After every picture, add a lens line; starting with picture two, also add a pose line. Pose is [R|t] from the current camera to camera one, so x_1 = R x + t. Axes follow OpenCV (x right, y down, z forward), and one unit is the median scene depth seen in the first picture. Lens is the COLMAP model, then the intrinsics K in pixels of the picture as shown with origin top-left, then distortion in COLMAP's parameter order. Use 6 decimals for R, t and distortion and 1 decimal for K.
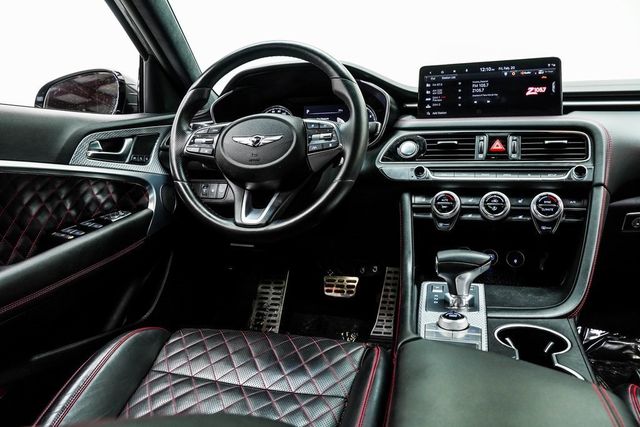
lens RADIAL K [[476.4, 0, 320.0], [0, 476.4, 213.5], [0, 0, 1]] dist [-0.133617, 0.094388]
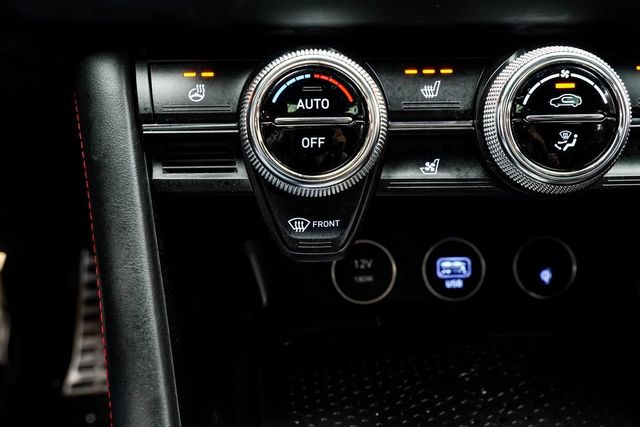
lens RADIAL K [[759.4, 0, 320.0], [0, 759.4, 213.5], [0, 0, 1]] dist [0.023483, 0.009496]
pose [[0.914177, -0.151267, 0.376030, 0.140098], [0.032024, 0.951804, 0.305030, -0.076429], [-0.404047, -0.266809, 0.874962, 0.695192]]
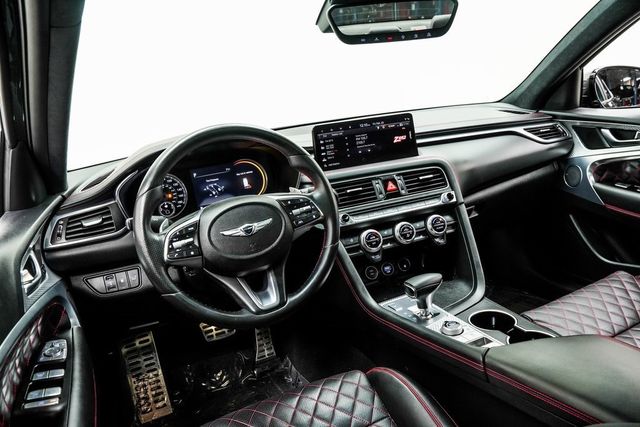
lens RADIAL K [[476.4, 0, 320.0], [0, 476.4, 213.5], [0, 0, 1]] dist [-0.133617, 0.094388]
pose [[0.749200, -0.217390, 0.625652, -0.597450], [0.198465, 0.974882, 0.101077, -0.237715], [-0.631911, 0.048443, 0.773526, 0.102618]]
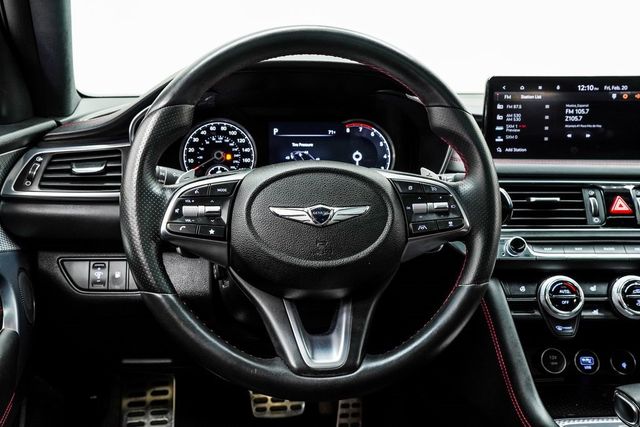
lens RADIAL K [[695.2, 0, 320.0], [0, 695.2, 213.5], [0, 0, 1]] dist [0.064217, 0.023202]
pose [[0.909994, -0.030177, 0.413522, -0.439438], [0.029771, 0.999529, 0.007429, -0.150189], [-0.413552, 0.005550, 0.910464, 0.232786]]
